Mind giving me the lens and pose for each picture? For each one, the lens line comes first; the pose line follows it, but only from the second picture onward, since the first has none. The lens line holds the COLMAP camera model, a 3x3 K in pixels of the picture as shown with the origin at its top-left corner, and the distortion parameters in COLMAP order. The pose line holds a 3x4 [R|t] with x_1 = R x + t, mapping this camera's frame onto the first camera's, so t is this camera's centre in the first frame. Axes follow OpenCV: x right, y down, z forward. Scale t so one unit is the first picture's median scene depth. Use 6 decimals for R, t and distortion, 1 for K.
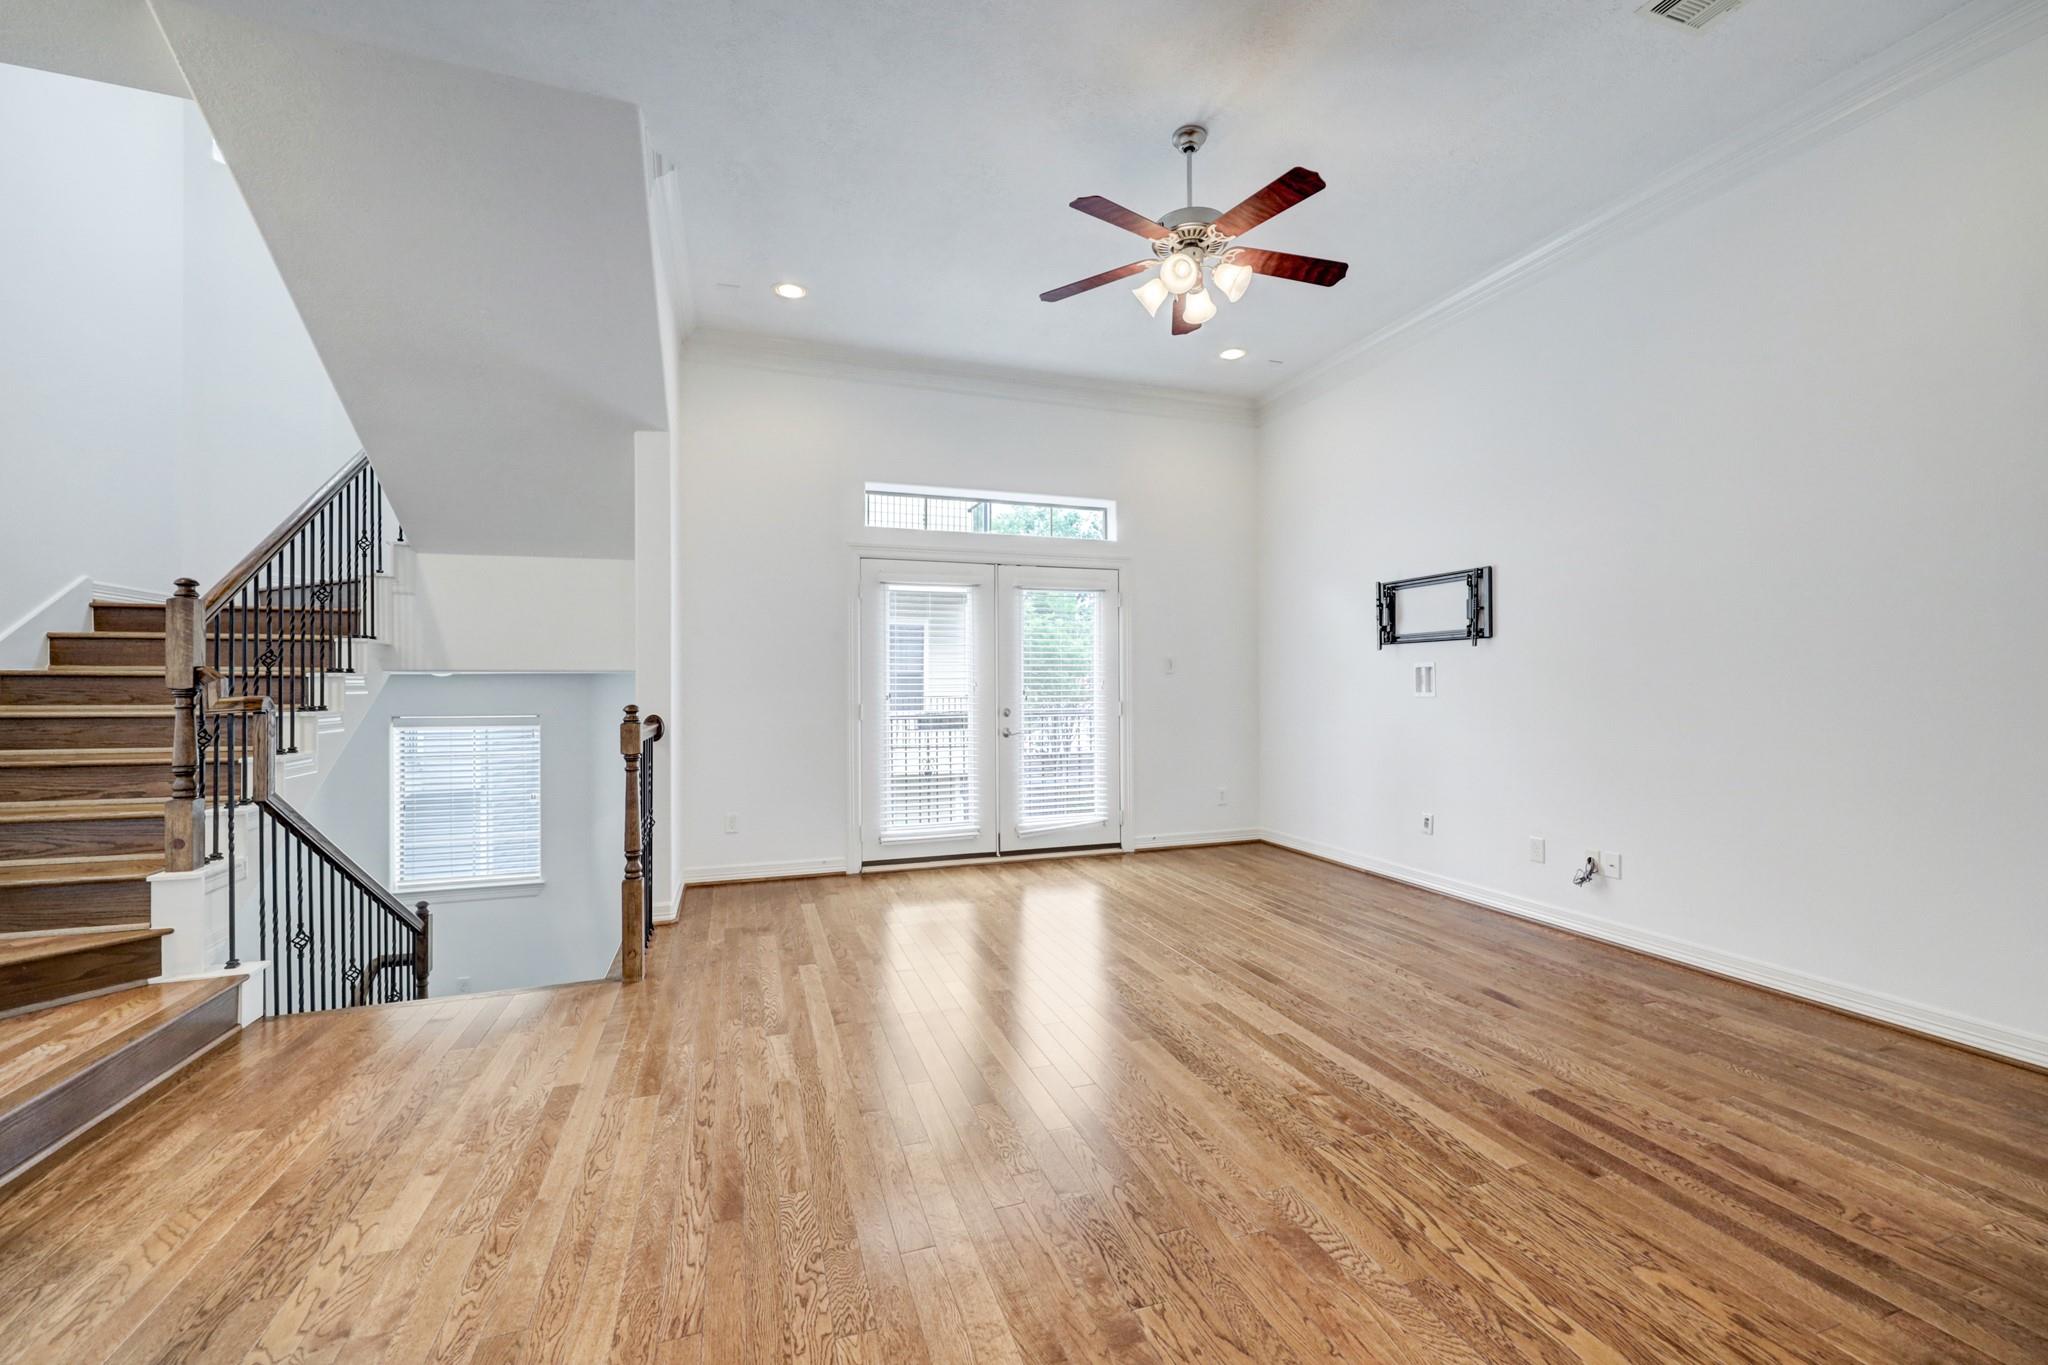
lens RADIAL K [[850.9, 0, 1040.7], [0, 850.9, 674.8], [0, 0, 1]] dist [0.000628, 0.000500]
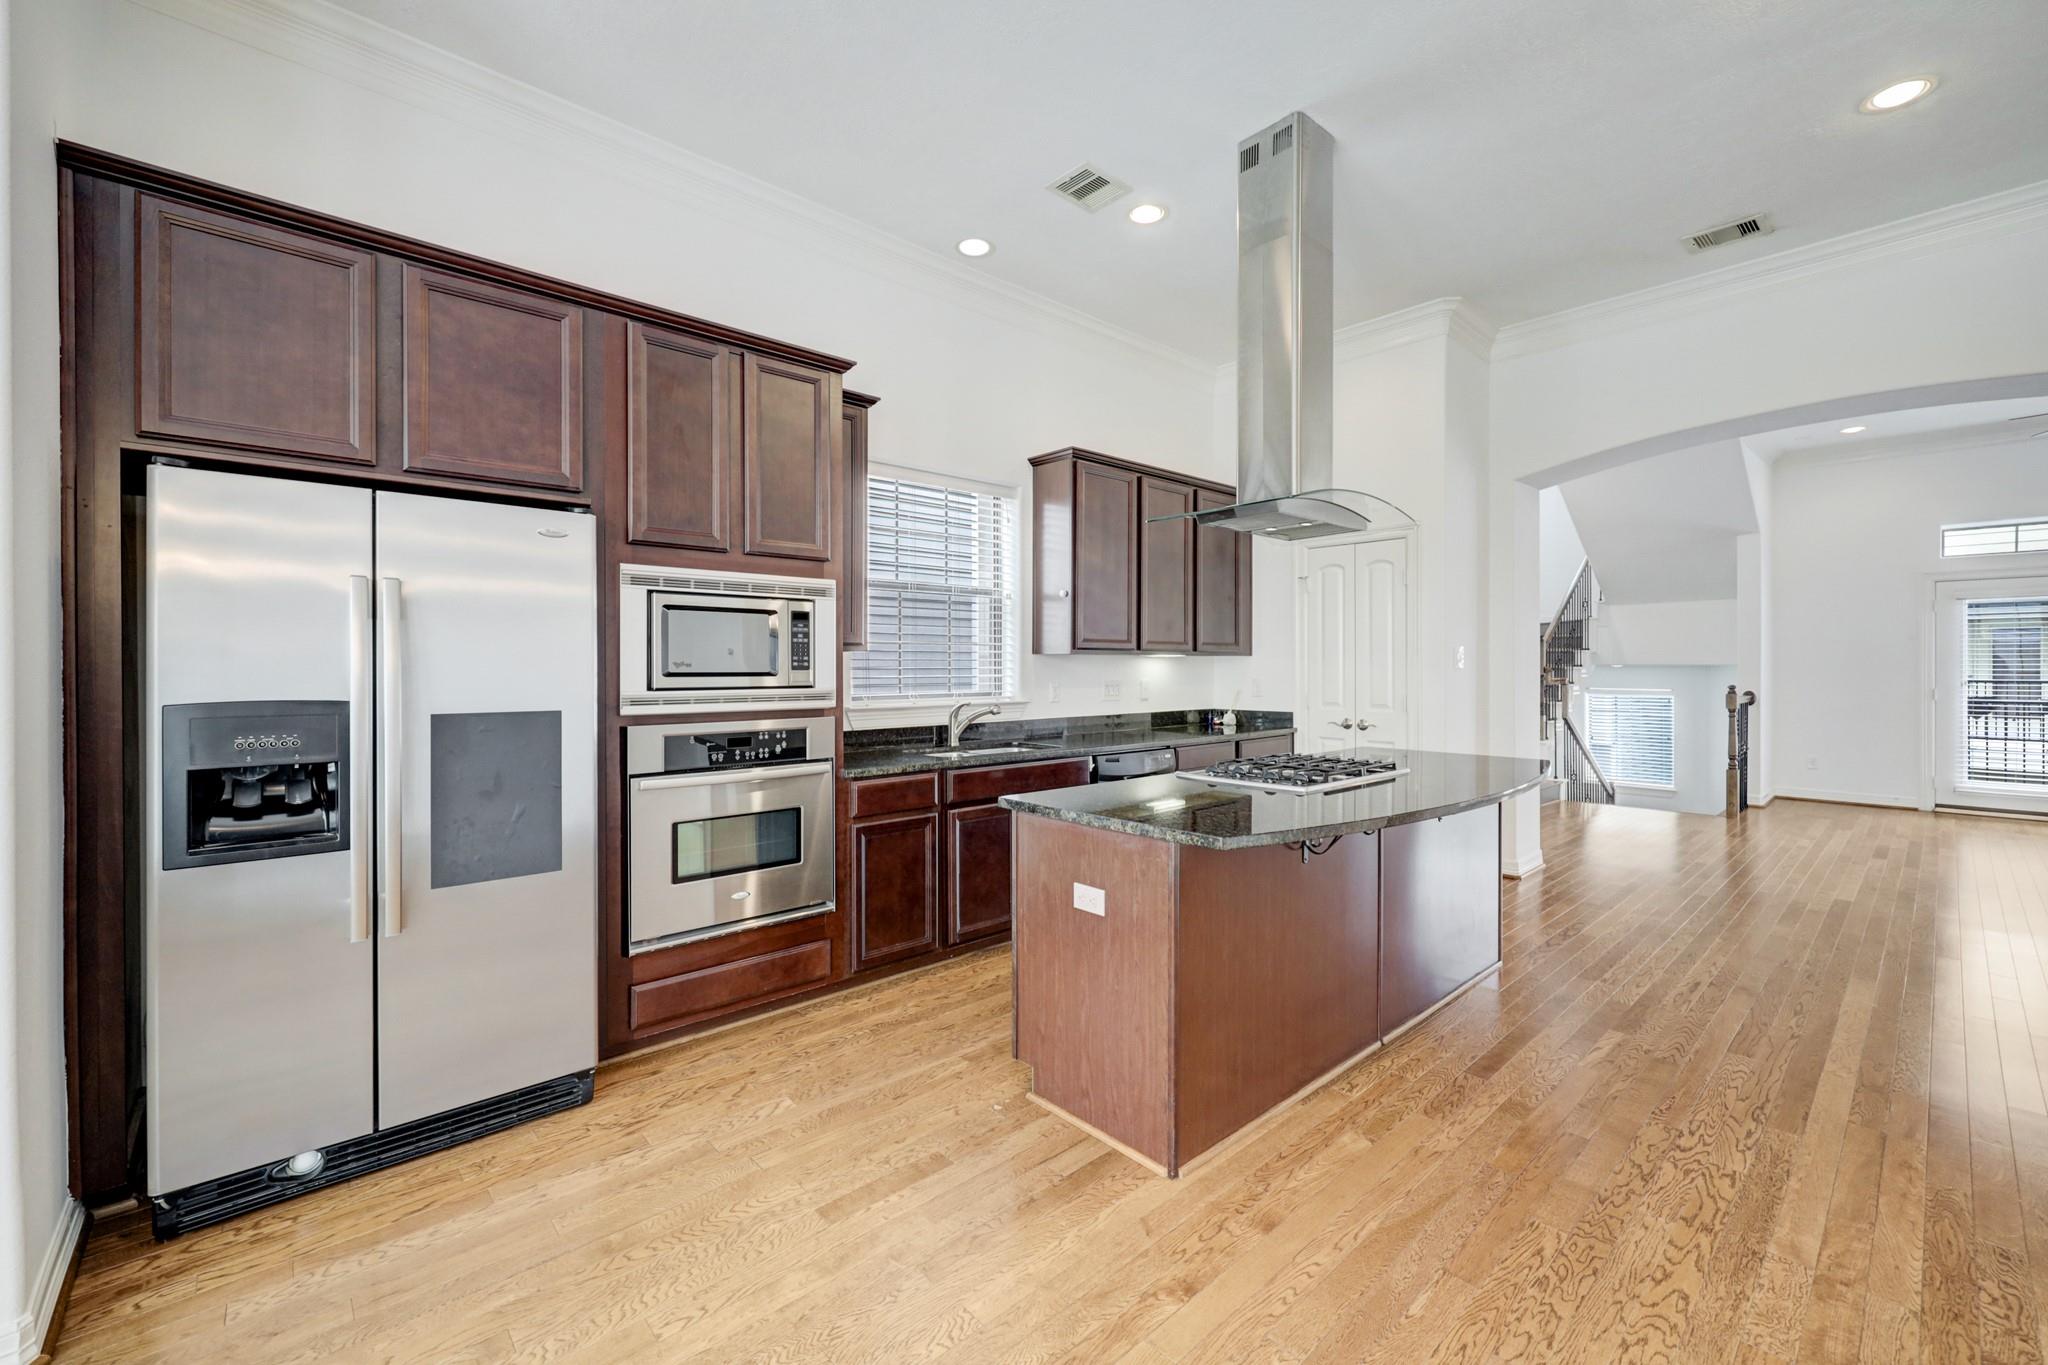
lens RADIAL K [[864.0, 0, 997.4], [0, 864.0, 670.6], [0, 0, 1]] dist [-0.000158, -0.000022]
pose [[0.386974, 0.012354, -0.922008, 0.675420], [0.012610, 0.999746, 0.018688, -0.055629], [0.922004, -0.018858, 0.386720, -1.290589]]
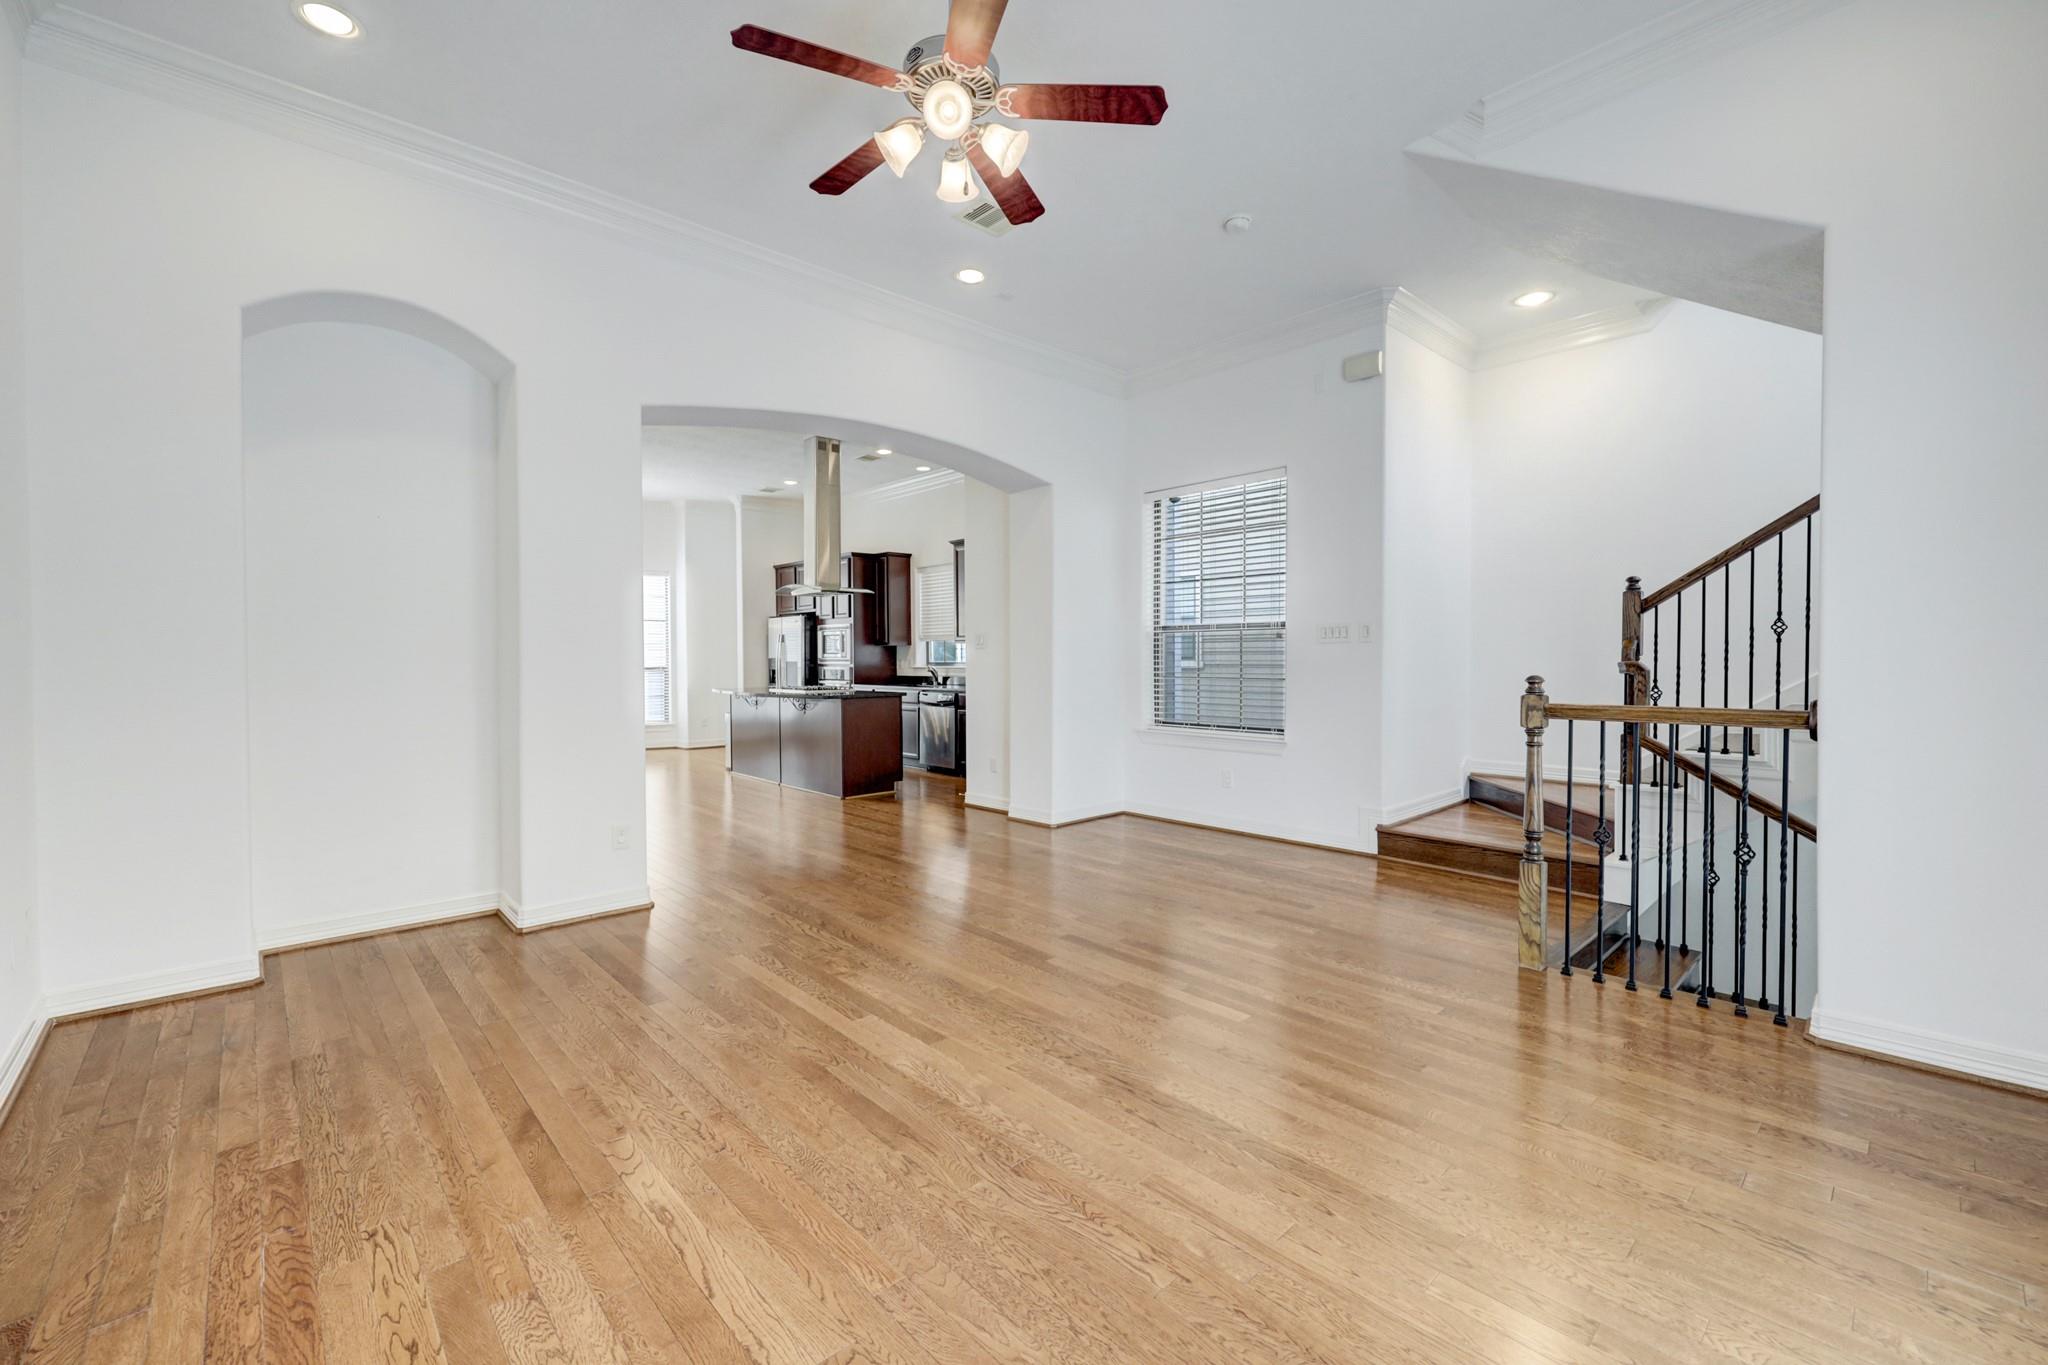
lens RADIAL K [[855.3, 0, 1053.0], [0, 855.3, 685.4], [0, 0, 1]] dist [-0.000321, -0.000212]
pose [[-0.913139, 0.024487, -0.406913, 0.346428], [0.017418, 0.999626, 0.021067, 0.012993], [0.407277, 0.012149, -0.913224, 1.463540]]
